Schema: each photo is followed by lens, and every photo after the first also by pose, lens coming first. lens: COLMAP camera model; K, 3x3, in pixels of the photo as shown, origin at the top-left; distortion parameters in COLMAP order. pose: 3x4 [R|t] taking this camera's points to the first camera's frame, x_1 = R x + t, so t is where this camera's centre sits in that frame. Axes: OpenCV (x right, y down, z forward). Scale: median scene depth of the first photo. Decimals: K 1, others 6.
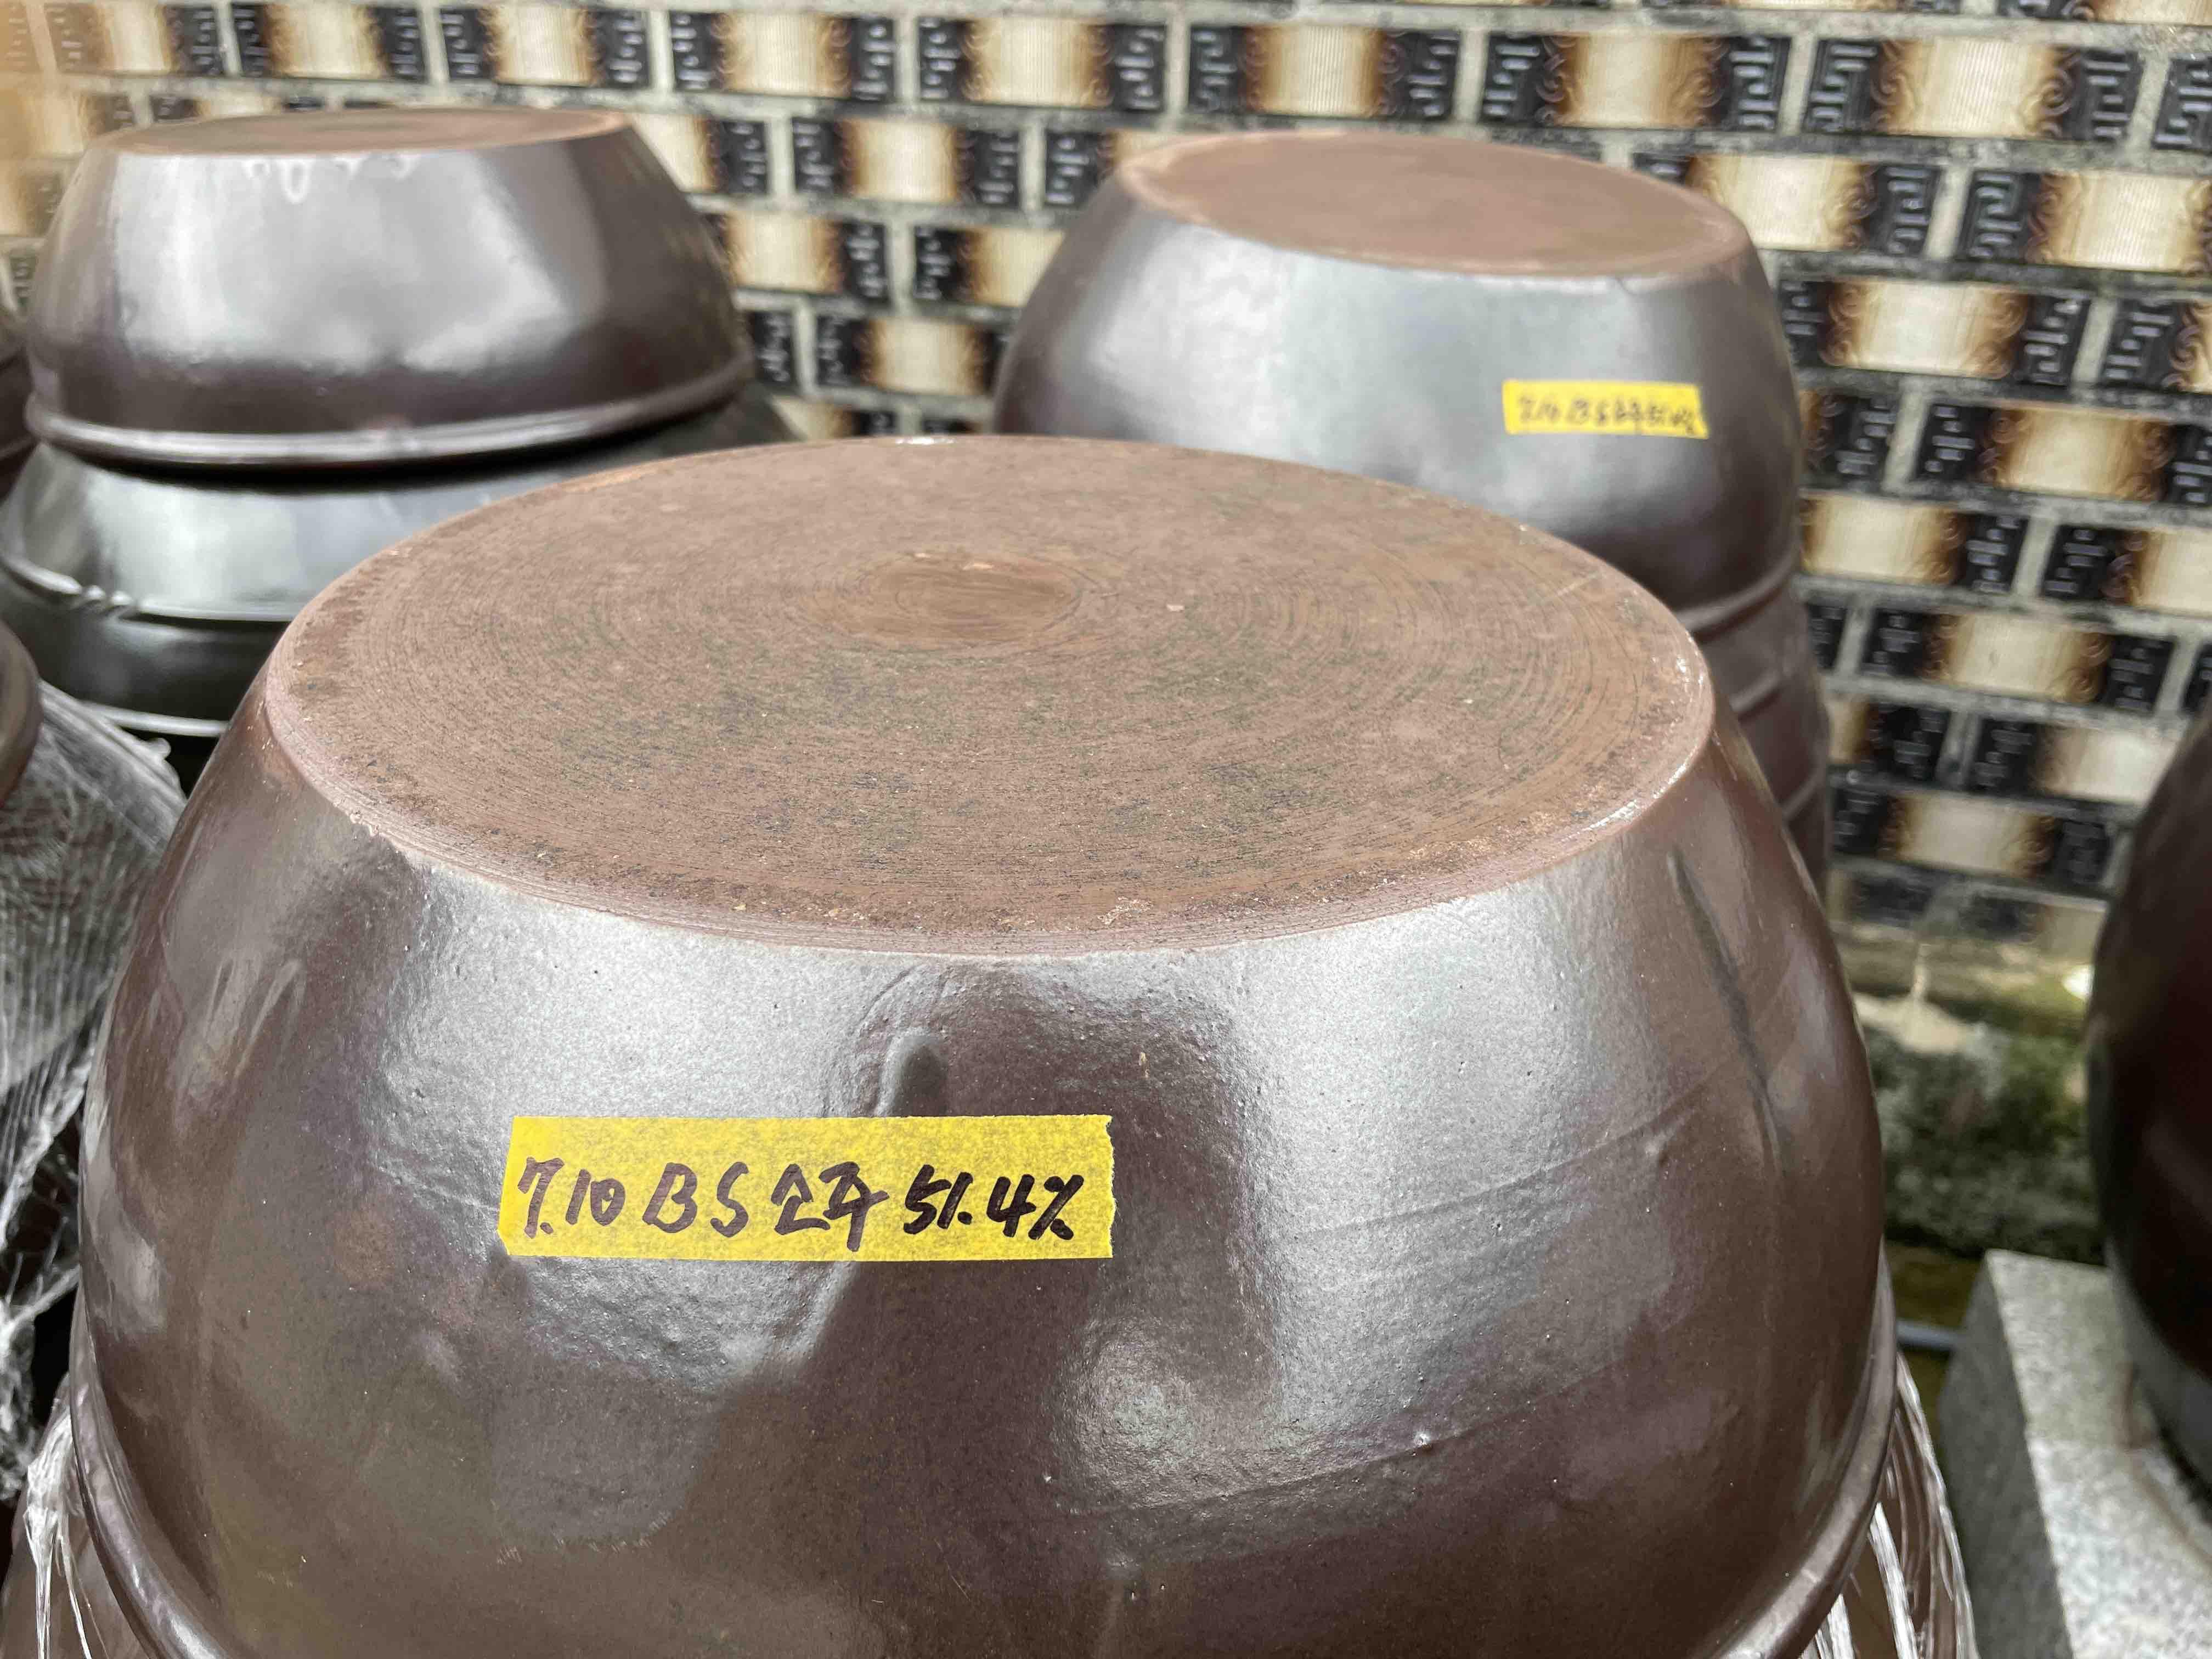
lens RADIAL K [[1646.0, 0, 1091.7], [0, 1646.0, 830.9], [0, 0, 1]] dist [0.092941, -0.151007]
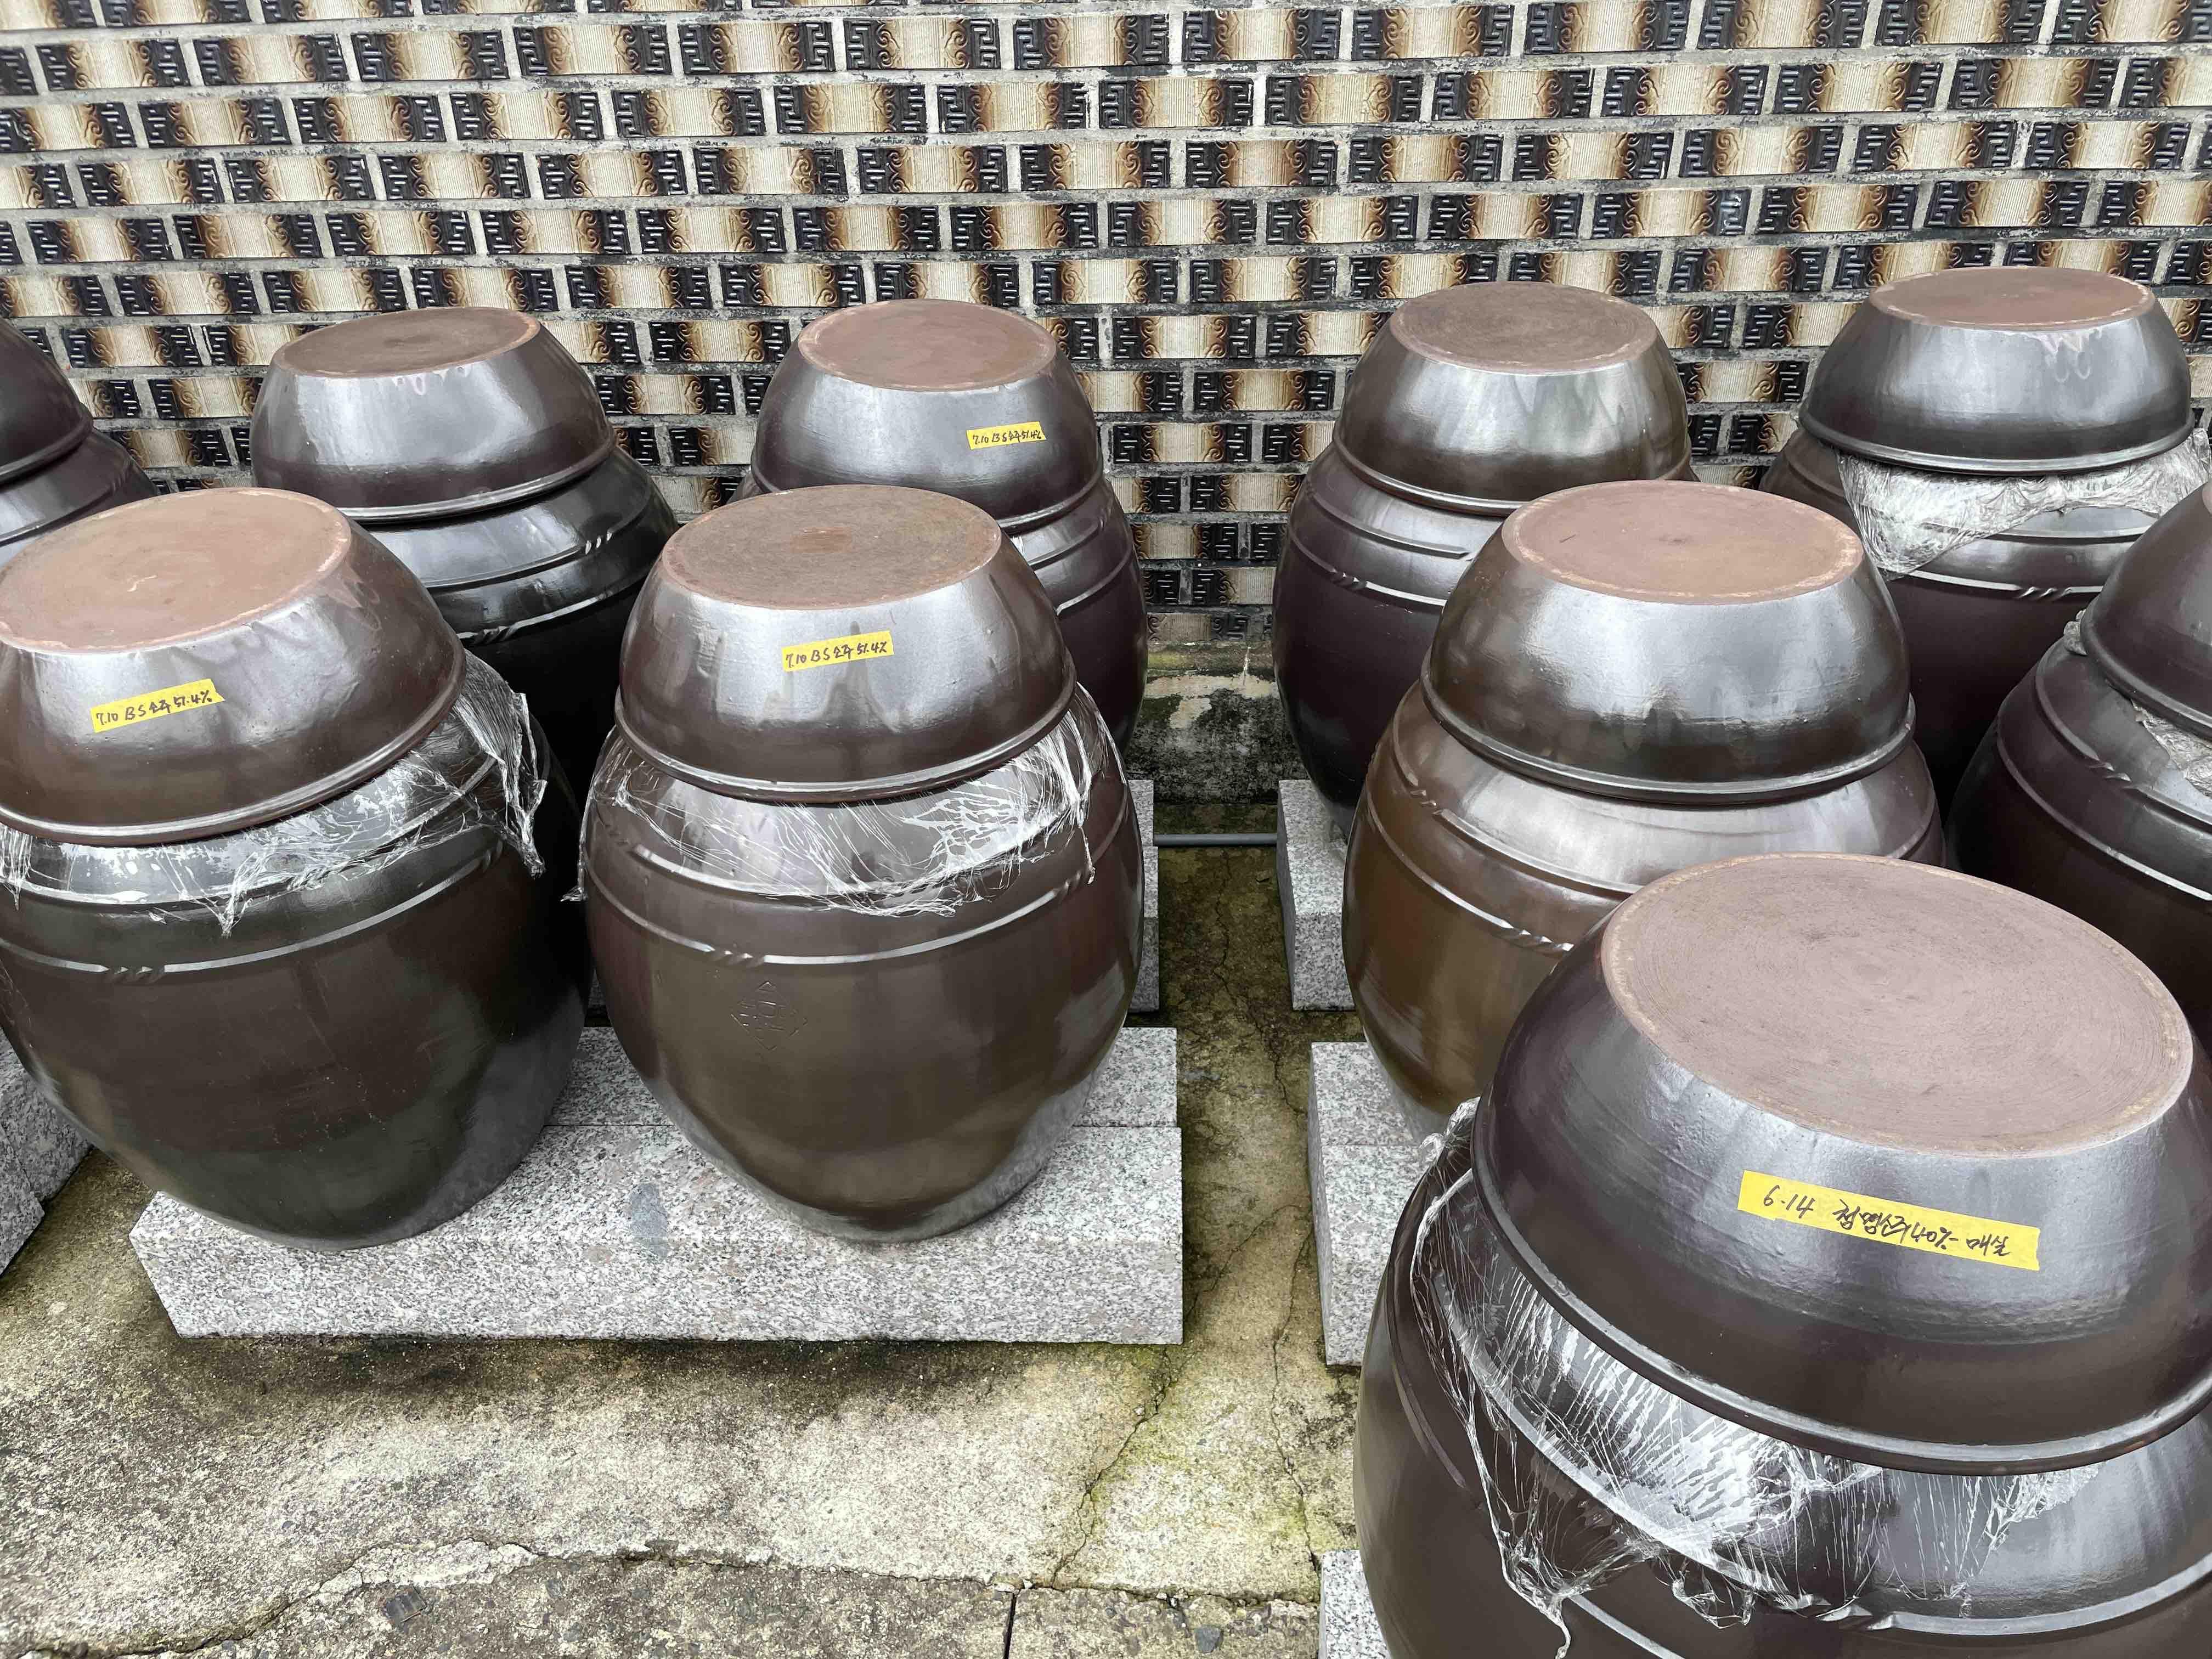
lens RADIAL K [[1646.0, 0, 1091.7], [0, 1646.0, 830.9], [0, 0, 1]] dist [0.092941, -0.151007]
pose [[0.964558, -0.170324, 0.201540, -0.116005], [0.155350, 0.983929, 0.088037, 0.091620], [-0.213296, -0.053608, 0.975516, -0.947209]]
